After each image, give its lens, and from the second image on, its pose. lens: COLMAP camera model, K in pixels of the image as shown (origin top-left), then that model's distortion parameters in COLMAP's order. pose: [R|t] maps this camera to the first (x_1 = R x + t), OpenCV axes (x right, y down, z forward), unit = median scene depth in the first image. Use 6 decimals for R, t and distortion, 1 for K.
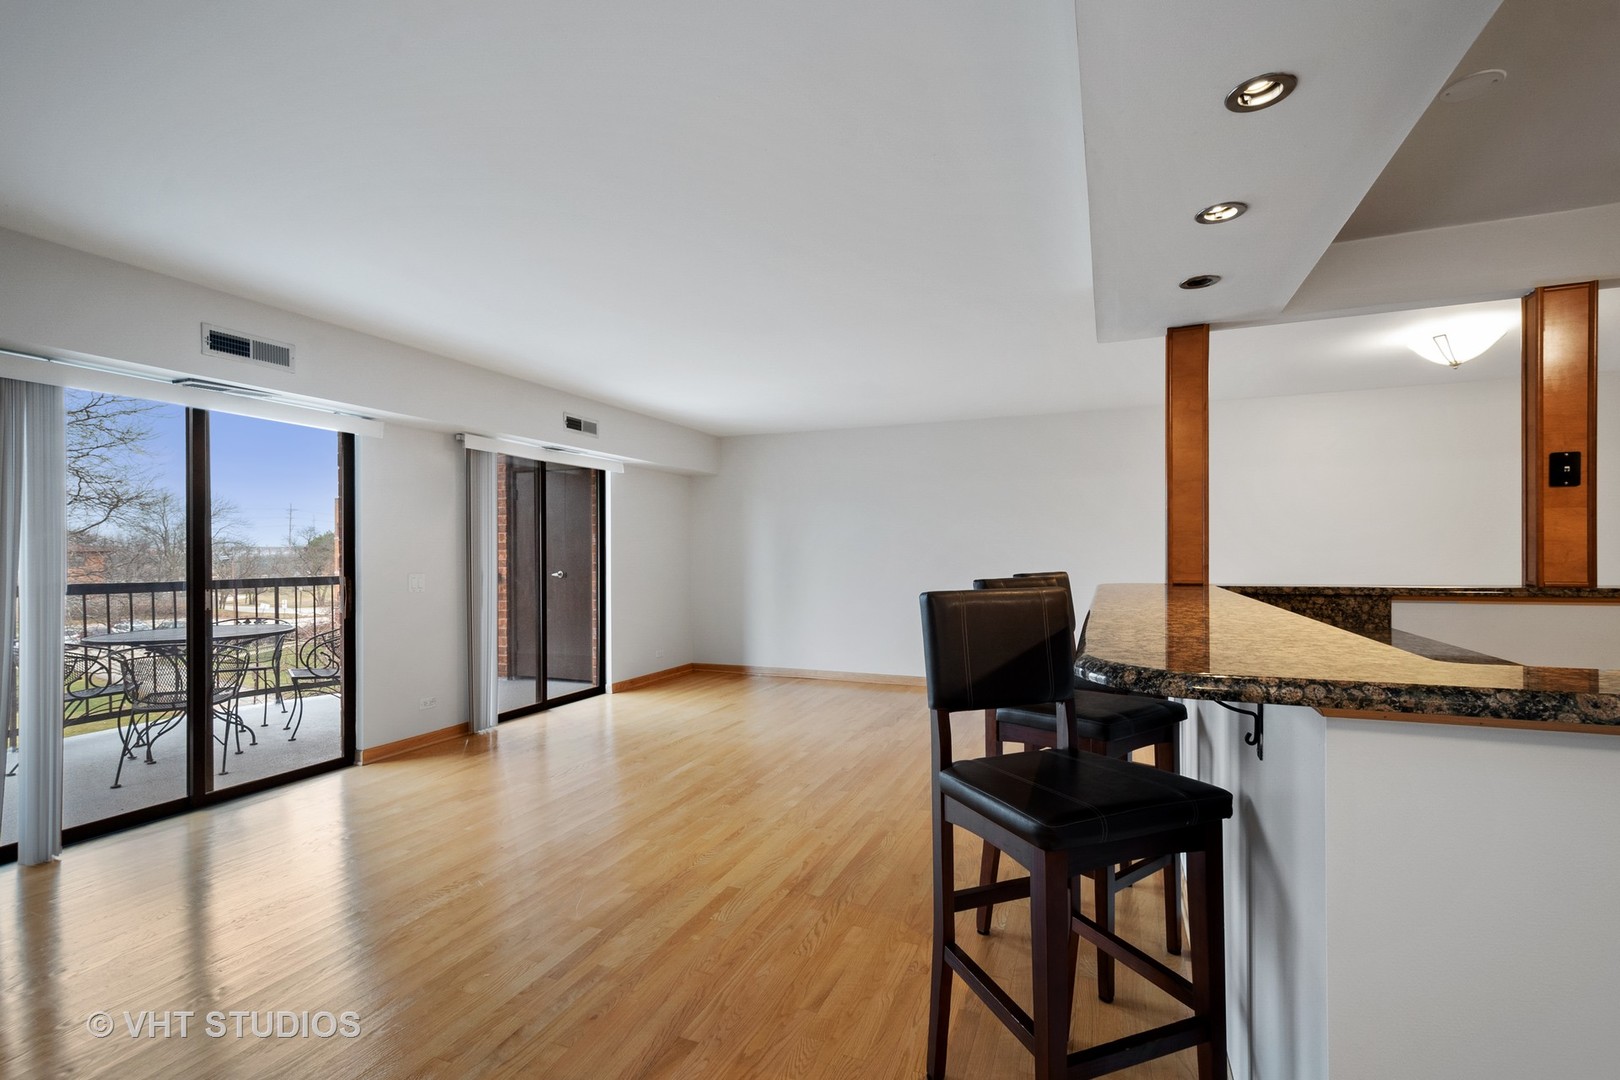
lens RADIAL K [[710.5, 0, 814.9], [0, 710.5, 547.0], [0, 0, 1]] dist [0.004798, 0.000480]
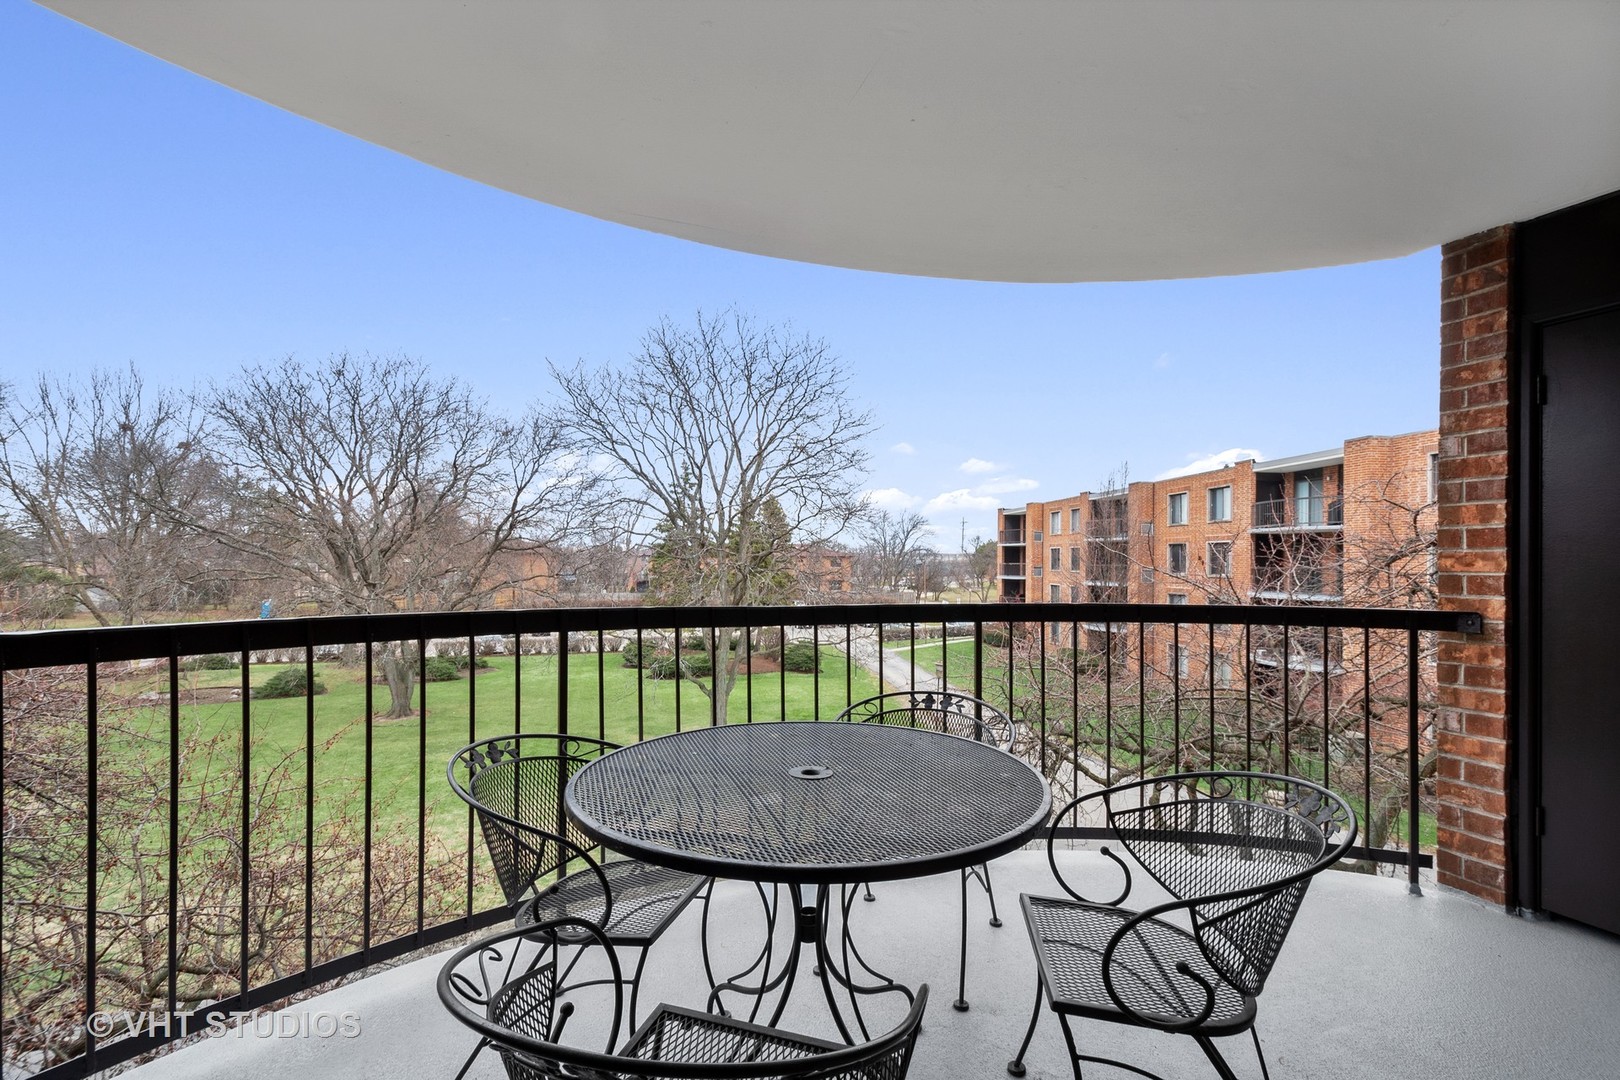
lens RADIAL K [[710.5, 0, 814.1], [0, 710.5, 553.6], [0, 0, 1]] dist [0.004798, 0.000480]
pose [[0.667552, 0.004440, -0.744550, -0.931687], [-0.006007, 0.999982, 0.000578, 0.021014], [0.744539, 0.004087, 0.667567, 1.177741]]
